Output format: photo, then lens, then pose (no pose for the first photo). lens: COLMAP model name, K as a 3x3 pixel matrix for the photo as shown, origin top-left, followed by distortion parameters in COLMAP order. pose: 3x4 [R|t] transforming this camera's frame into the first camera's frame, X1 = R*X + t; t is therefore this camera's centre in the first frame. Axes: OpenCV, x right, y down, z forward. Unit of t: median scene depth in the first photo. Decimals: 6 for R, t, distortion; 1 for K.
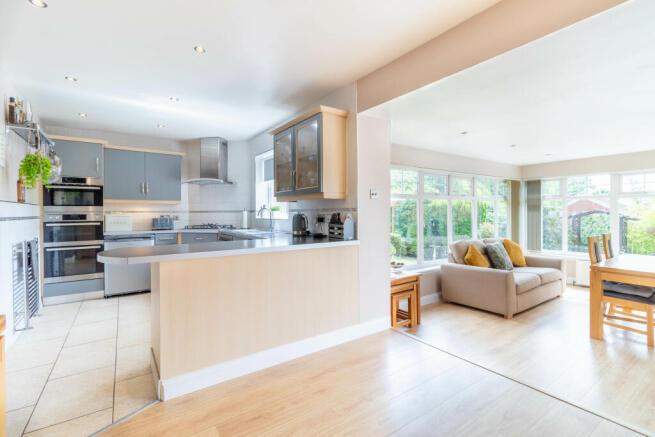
lens RADIAL K [[301.2, 0, 328.2], [0, 301.2, 213.5], [0, 0, 1]] dist [0.000541, -0.000165]
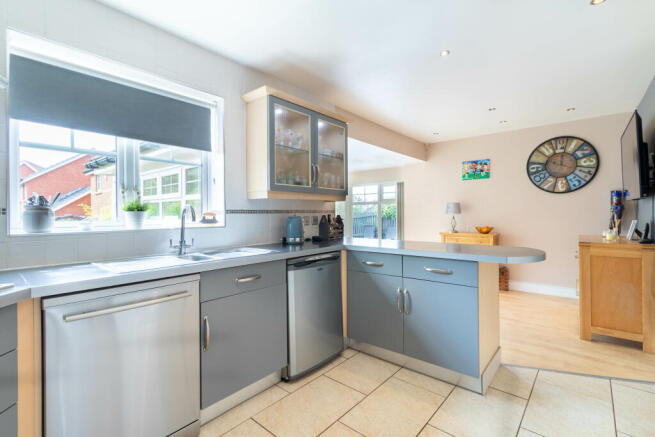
lens RADIAL K [[298.4, 0, 327.5], [0, 298.4, 218.5], [0, 0, 1]] dist [0.017188, 0.000051]
pose [[-0.253798, -0.001544, 0.967256, -0.722044], [0.017191, 0.999834, 0.006107, 0.003278], [-0.967105, 0.018178, -0.253729, 0.908642]]
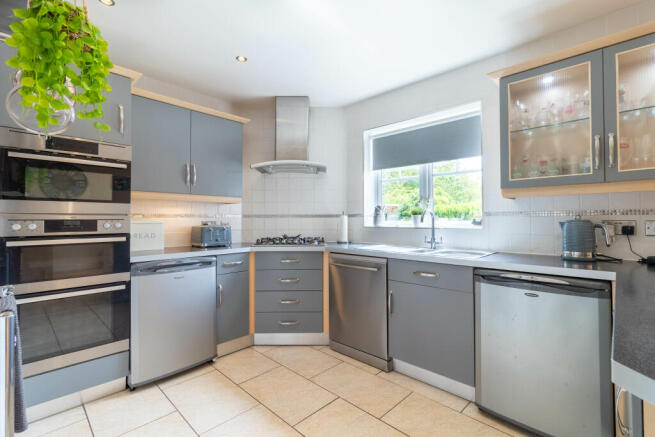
lens RADIAL K [[301.2, 0, 328.2], [0, 301.2, 213.5], [0, 0, 1]] dist [0.000541, -0.000165]
pose [[0.981539, 0.006078, 0.191166, -0.523196], [-0.001580, 0.999719, -0.023669, 0.003662], [-0.191256, 0.022930, 0.981272, 0.454071]]
